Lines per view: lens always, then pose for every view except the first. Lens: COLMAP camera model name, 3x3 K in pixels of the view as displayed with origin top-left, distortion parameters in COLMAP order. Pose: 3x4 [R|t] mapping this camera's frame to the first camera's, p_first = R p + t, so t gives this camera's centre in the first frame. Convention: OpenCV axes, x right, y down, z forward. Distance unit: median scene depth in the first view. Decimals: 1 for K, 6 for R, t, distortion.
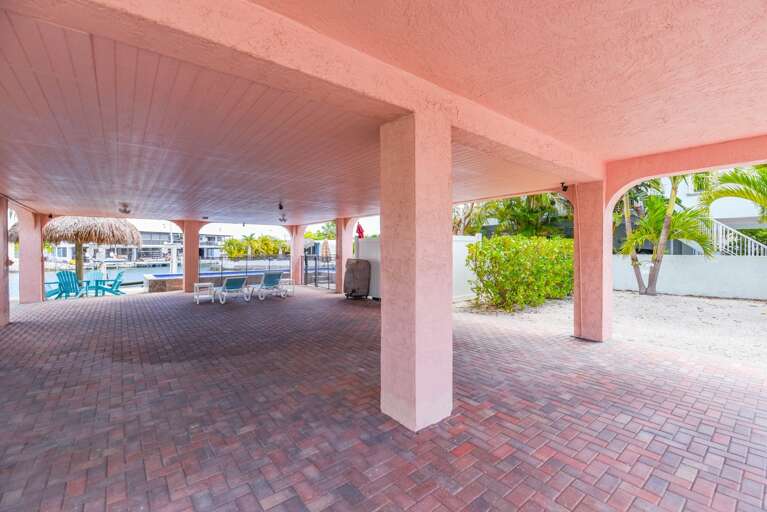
lens RADIAL K [[334.9, 0, 383.5], [0, 334.9, 252.0], [0, 0, 1]] dist [-0.012156, -0.002913]
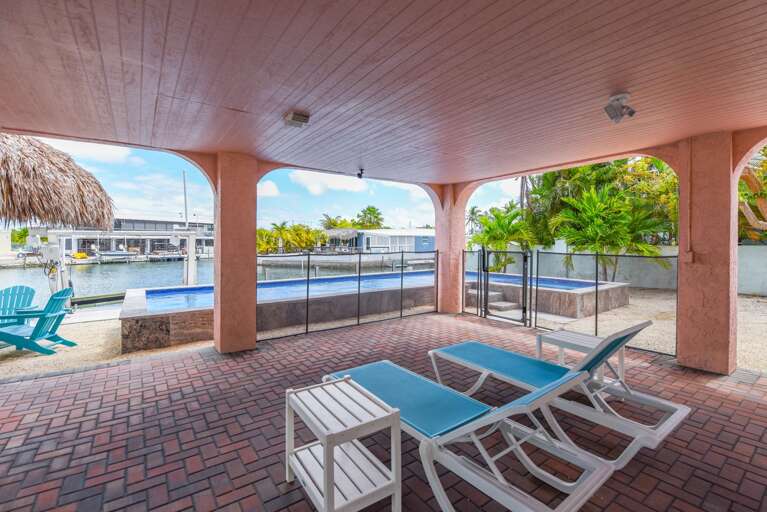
lens RADIAL K [[334.9, 0, 385.8], [0, 334.9, 255.8], [0, 0, 1]] dist [-0.012156, -0.002913]
pose [[0.999425, 0.001702, -0.033874, -0.434762], [-0.000545, 0.999417, 0.034144, 0.003767], [0.033912, -0.034106, 0.998843, 0.695065]]
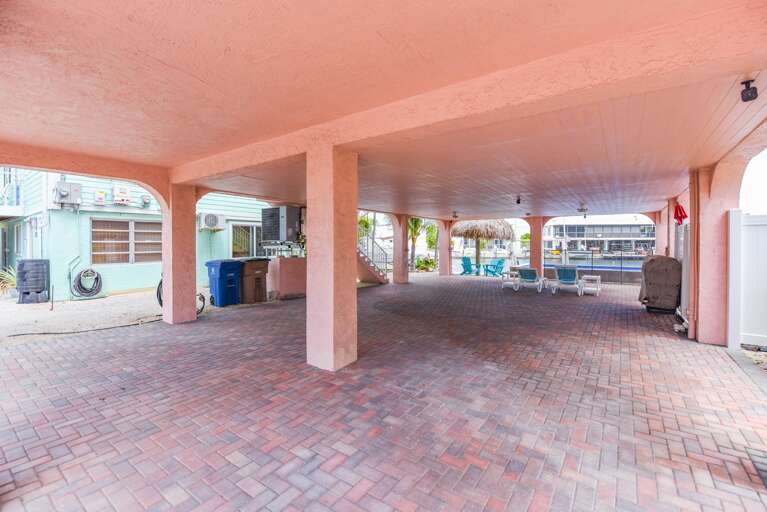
lens RADIAL K [[334.9, 0, 384.3], [0, 334.9, 244.2], [0, 0, 1]] dist [-0.012156, -0.002913]
pose [[0.270346, 0.002482, -0.962760, 0.399346], [-0.004056, 0.999991, 0.001440, -0.001517], [0.962755, 0.003515, 0.270354, 0.224944]]
